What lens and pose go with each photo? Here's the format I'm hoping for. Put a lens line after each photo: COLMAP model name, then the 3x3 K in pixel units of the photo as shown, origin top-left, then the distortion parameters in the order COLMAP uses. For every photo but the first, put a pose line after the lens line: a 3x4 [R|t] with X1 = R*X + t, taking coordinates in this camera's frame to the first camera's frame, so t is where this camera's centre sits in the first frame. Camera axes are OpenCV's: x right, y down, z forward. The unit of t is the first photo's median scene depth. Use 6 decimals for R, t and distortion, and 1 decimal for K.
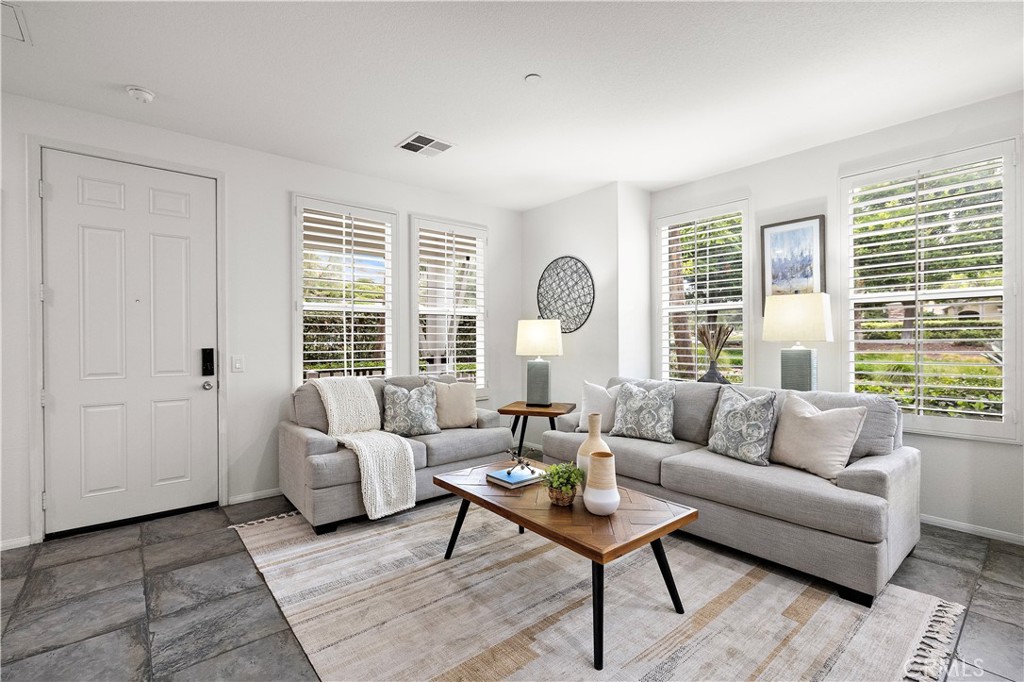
lens RADIAL K [[460.8, 0, 516.0], [0, 460.8, 341.2], [0, 0, 1]] dist [-0.010678, 0.002726]
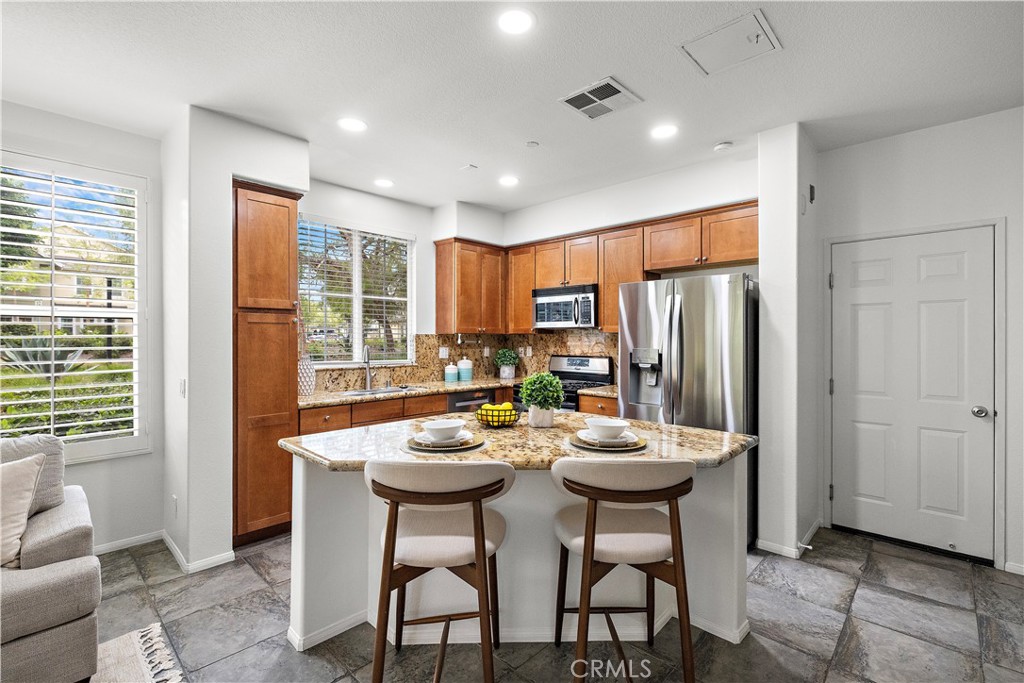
lens RADIAL K [[460.8, 0, 511.1], [0, 460.8, 338.0], [0, 0, 1]] dist [-0.010678, 0.002726]
pose [[-0.110407, 0.002152, 0.993884, -0.091166], [0.004633, 0.999988, -0.001651, -0.039643], [-0.993876, 0.004423, -0.110415, 0.194222]]
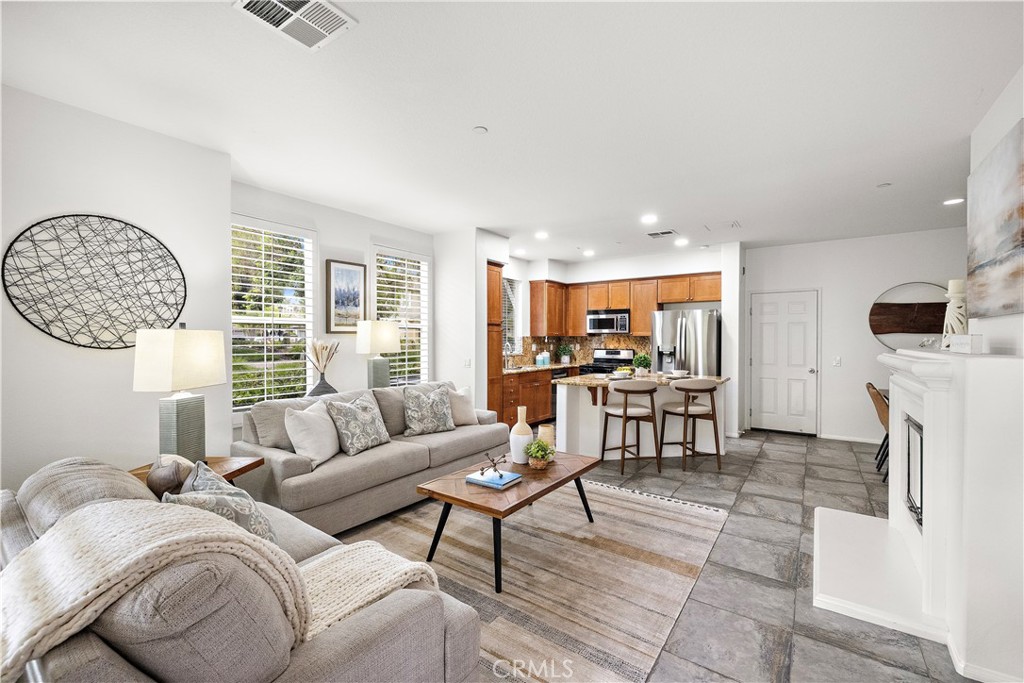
lens RADIAL K [[435.7, 0, 511.6], [0, 435.7, 340.7], [0, 0, 1]] dist [-0.003688, 0.000419]
pose [[-0.254329, -0.002188, 0.967115, -0.803273], [0.004461, 0.999984, 0.003435, -0.040912], [-0.967108, 0.005188, -0.254315, 0.937078]]
